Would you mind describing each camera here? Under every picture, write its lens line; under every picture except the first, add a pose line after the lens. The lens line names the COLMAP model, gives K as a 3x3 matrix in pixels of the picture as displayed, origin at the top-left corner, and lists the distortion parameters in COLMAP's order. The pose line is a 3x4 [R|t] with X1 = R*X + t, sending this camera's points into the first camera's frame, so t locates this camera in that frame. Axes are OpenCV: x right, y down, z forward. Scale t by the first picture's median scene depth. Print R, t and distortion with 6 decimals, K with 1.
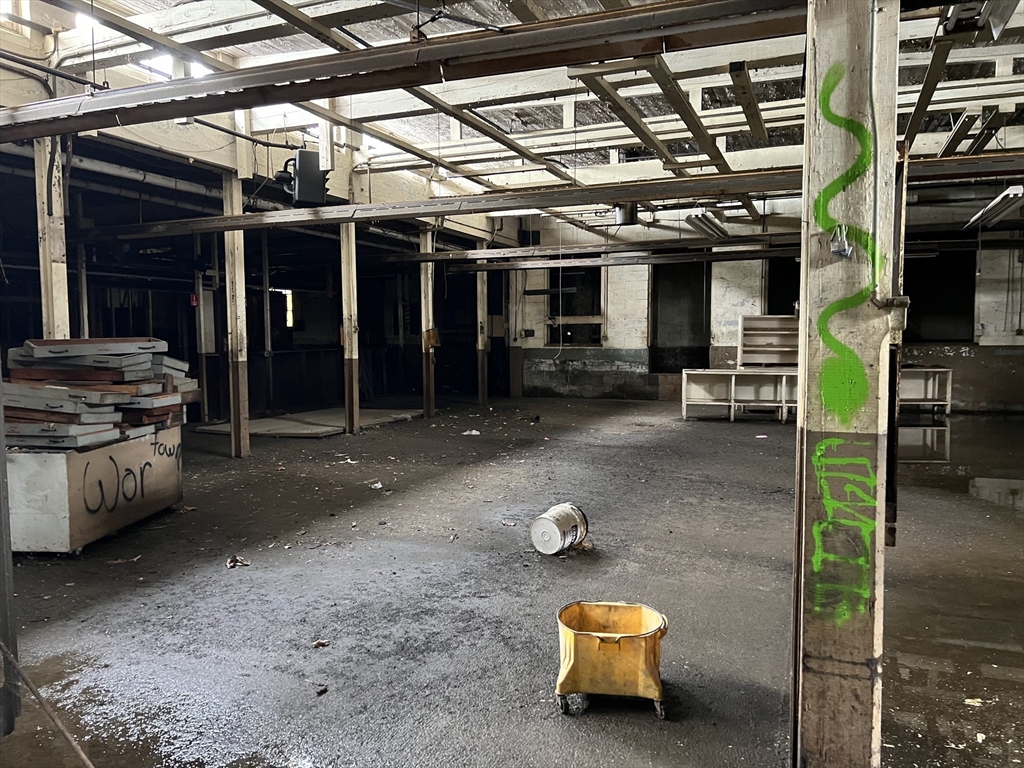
lens RADIAL K [[764.1, 0, 506.5], [0, 764.1, 380.5], [0, 0, 1]] dist [0.033033, -0.041509]
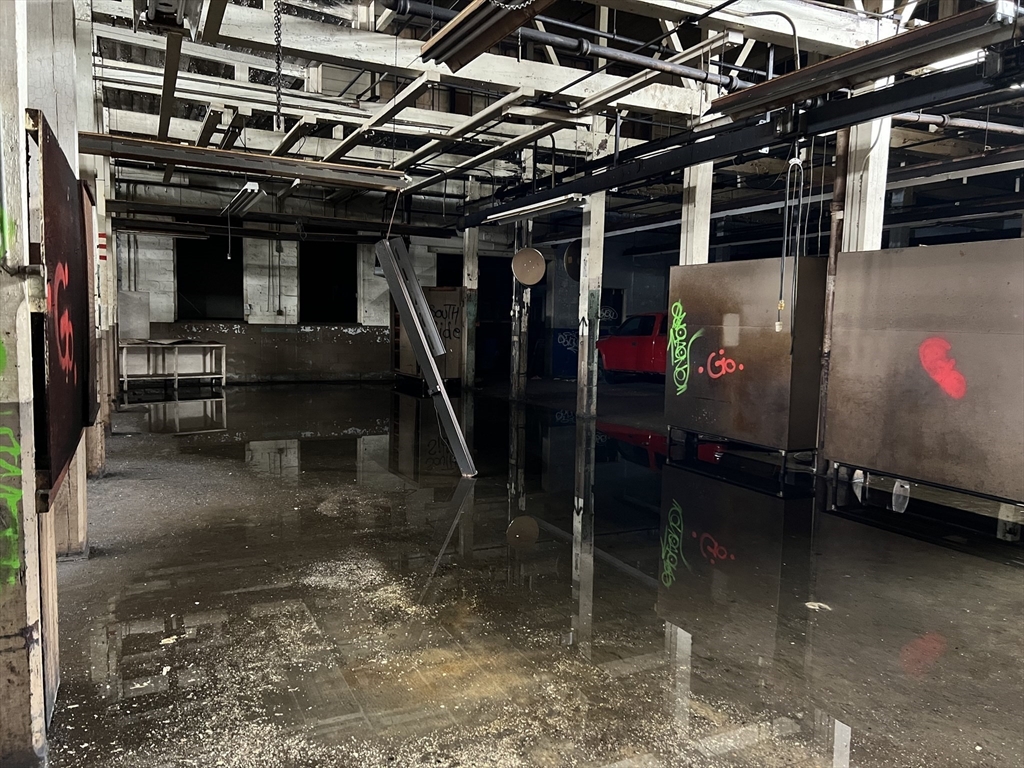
lens RADIAL K [[764.1, 0, 510.7], [0, 764.1, 385.0], [0, 0, 1]] dist [0.033033, -0.041509]
pose [[0.665334, -0.041984, 0.745365, 0.106763], [0.016272, 0.998996, 0.041745, 0.010264], [-0.746369, -0.015646, 0.665349, -0.086031]]
